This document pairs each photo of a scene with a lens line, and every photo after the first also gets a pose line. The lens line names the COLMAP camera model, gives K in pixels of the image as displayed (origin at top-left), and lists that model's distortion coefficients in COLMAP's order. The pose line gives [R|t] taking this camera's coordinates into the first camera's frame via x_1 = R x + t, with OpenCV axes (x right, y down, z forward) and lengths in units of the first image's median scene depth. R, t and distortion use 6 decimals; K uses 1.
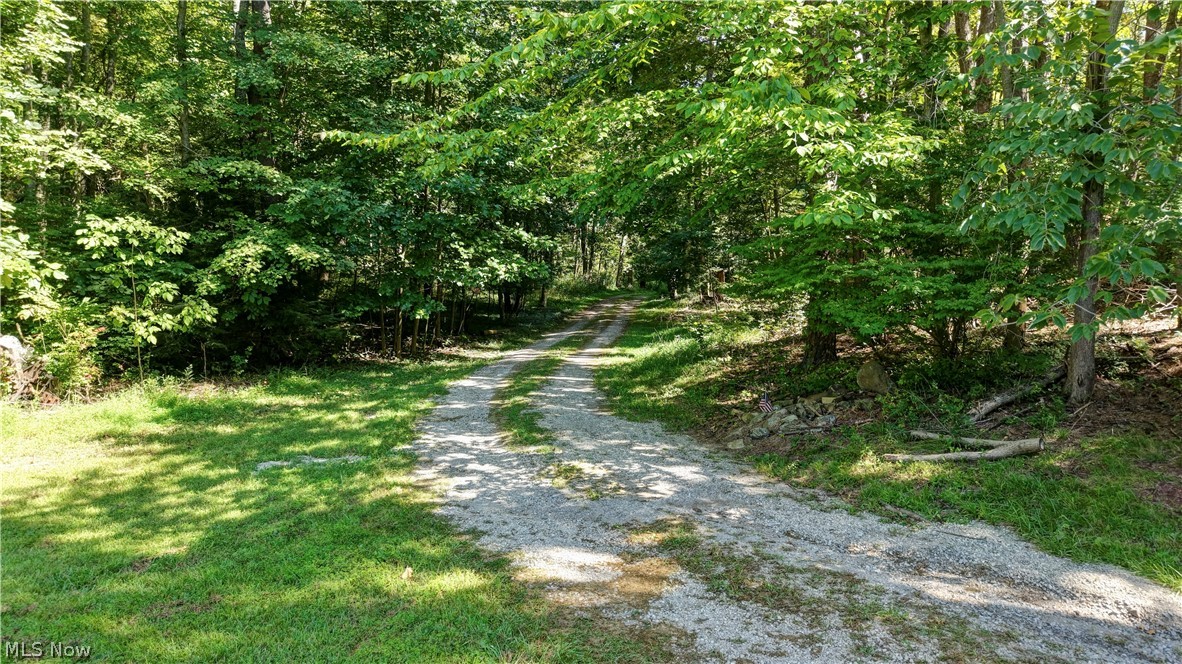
lens RADIAL K [[803.3, 0, 587.2], [0, 803.3, 335.3], [0, 0, 1]] dist [0.003958, 0.002962]
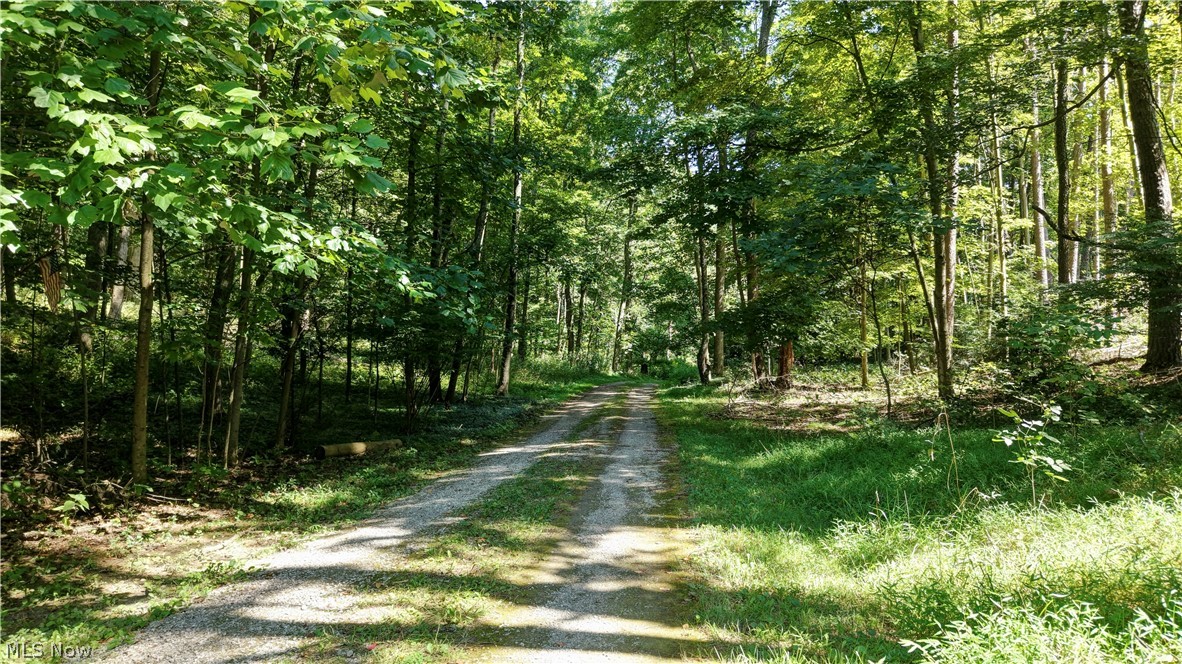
lens RADIAL K [[803.3, 0, 590.5], [0, 803.3, 333.3], [0, 0, 1]] dist [0.003958, 0.002962]
pose [[0.999708, 0.002091, 0.024056, -0.006660], [0.000848, 0.992591, -0.121501, -0.016022], [-0.024131, 0.121486, 0.992300, 0.740167]]
